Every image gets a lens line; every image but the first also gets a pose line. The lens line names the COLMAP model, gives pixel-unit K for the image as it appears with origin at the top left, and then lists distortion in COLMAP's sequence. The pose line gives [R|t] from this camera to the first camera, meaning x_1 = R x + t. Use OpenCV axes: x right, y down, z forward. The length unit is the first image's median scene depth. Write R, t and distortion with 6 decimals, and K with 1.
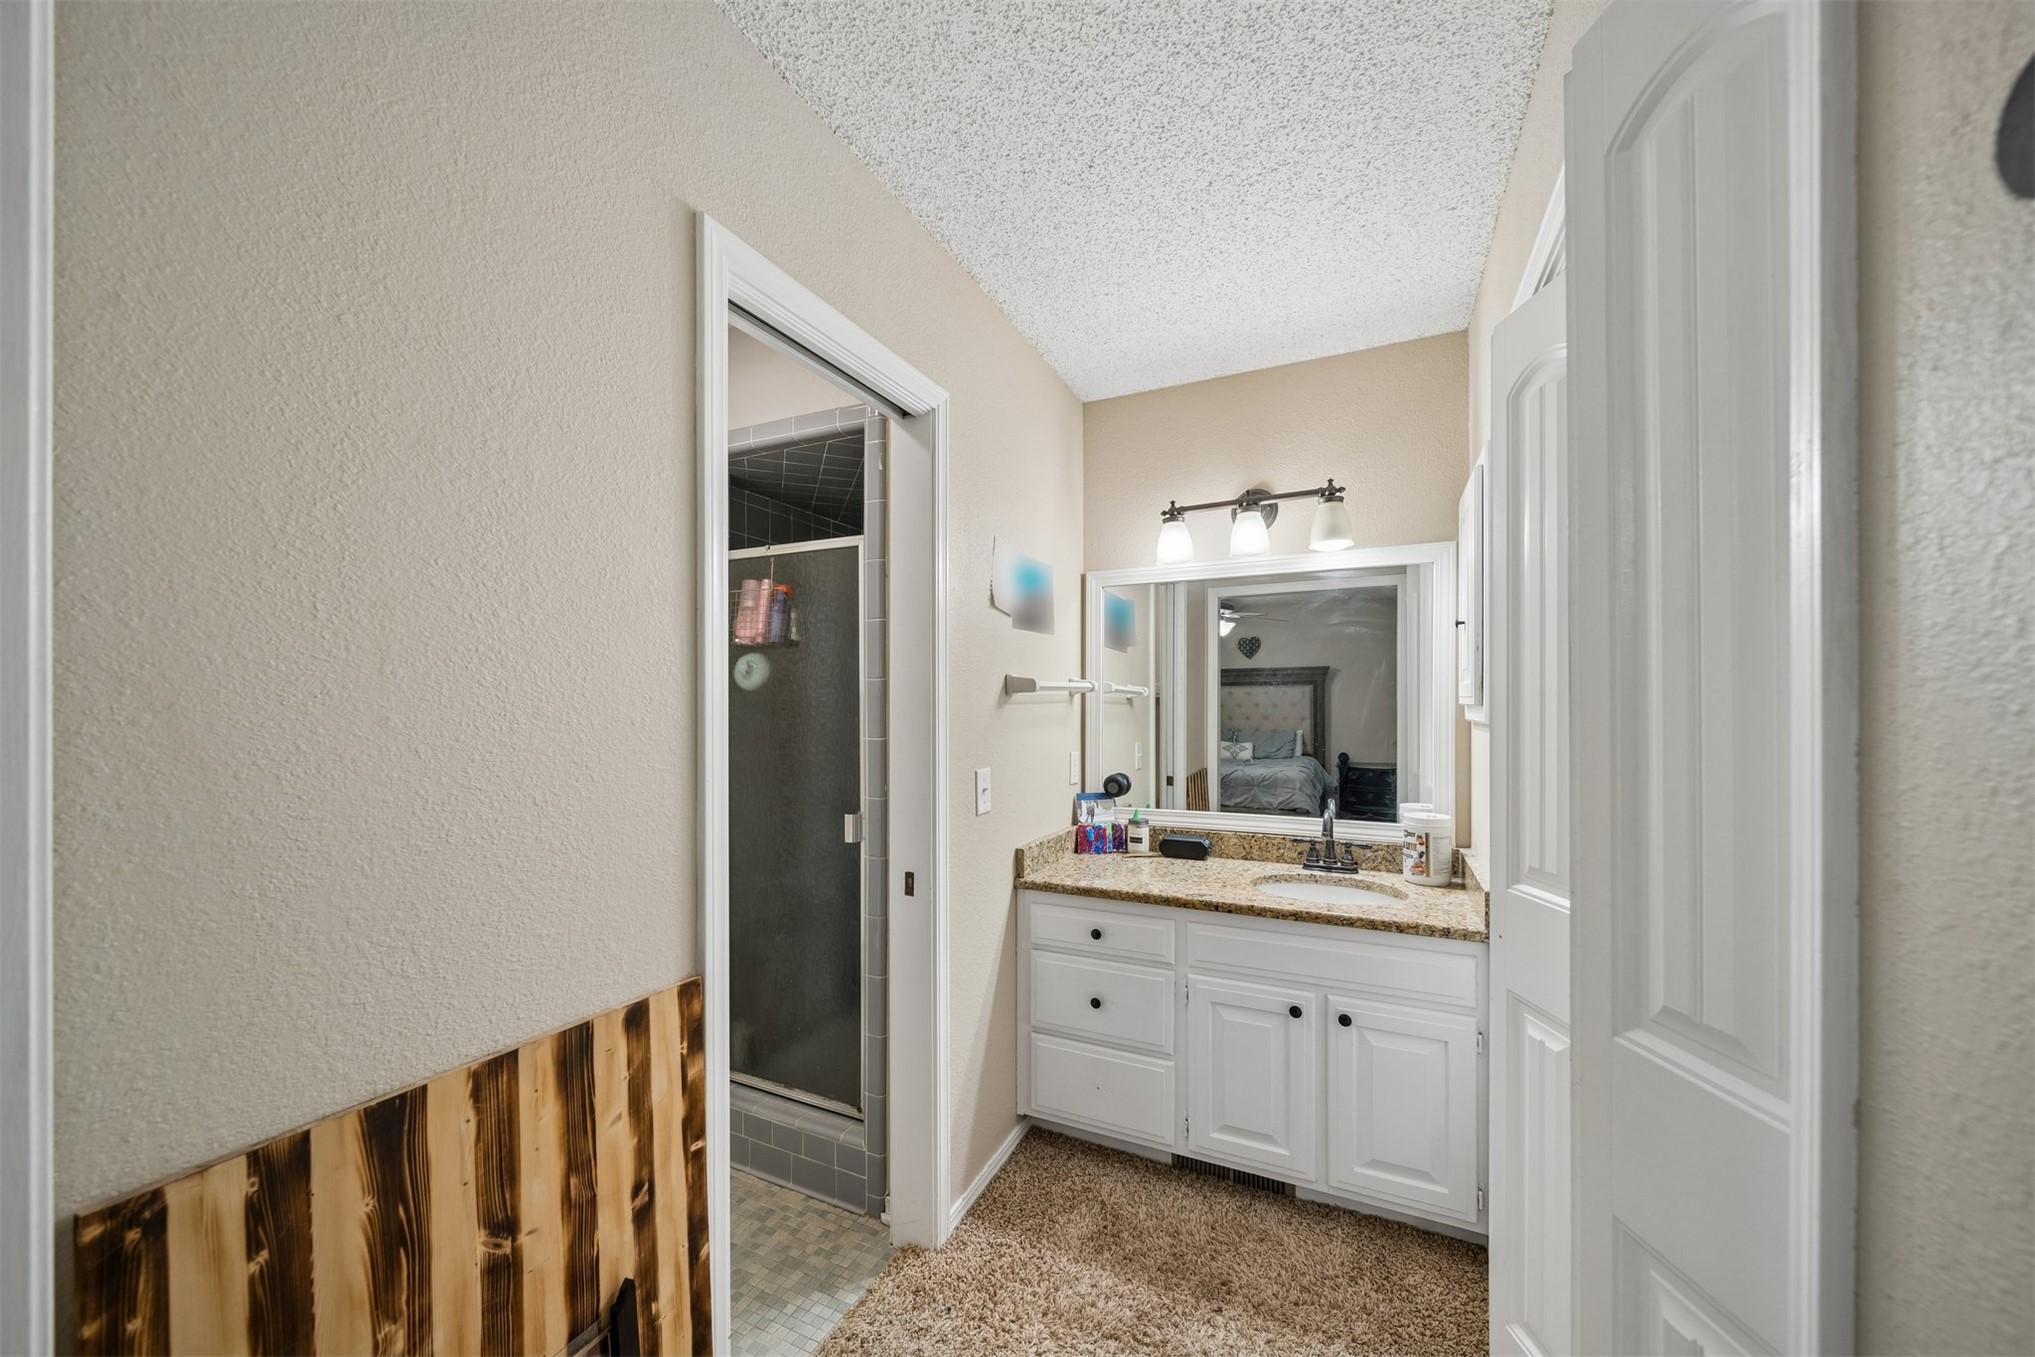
lens RADIAL K [[723.5, 0, 1020.9], [0, 723.5, 693.6], [0, 0, 1]] dist [-0.001401, -0.000005]
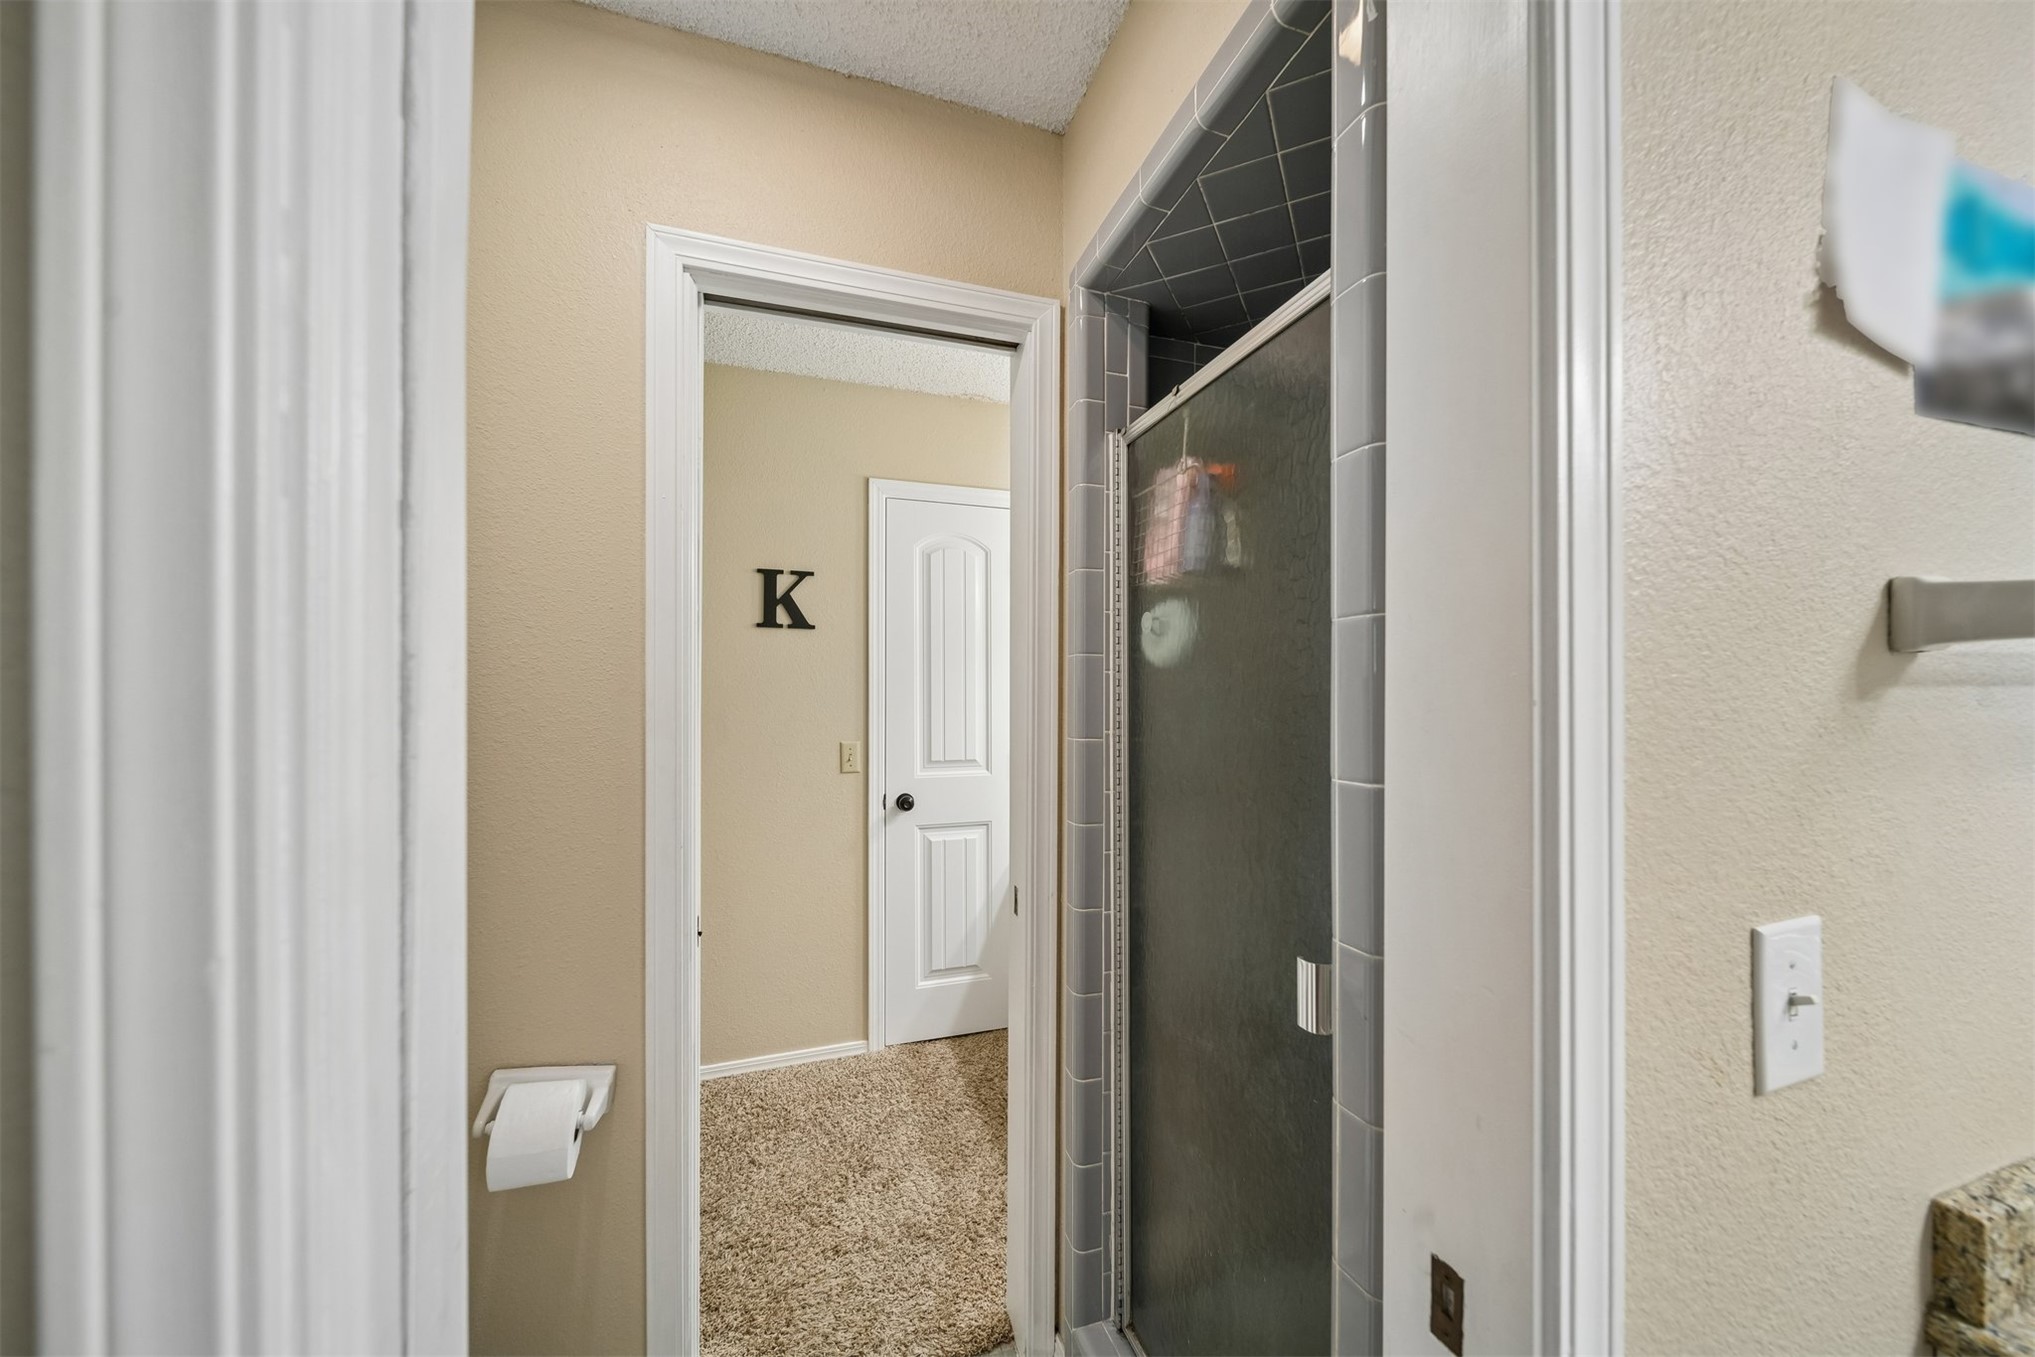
lens RADIAL K [[723.5, 0, 1020.9], [0, 723.5, 693.6], [0, 0, 1]] dist [-0.001401, -0.000005]
pose [[0.700362, -0.000178, -0.713788, -0.057851], [0.010154, 0.999901, 0.009713, 0.011910], [0.713716, -0.014050, 0.700295, 0.584476]]
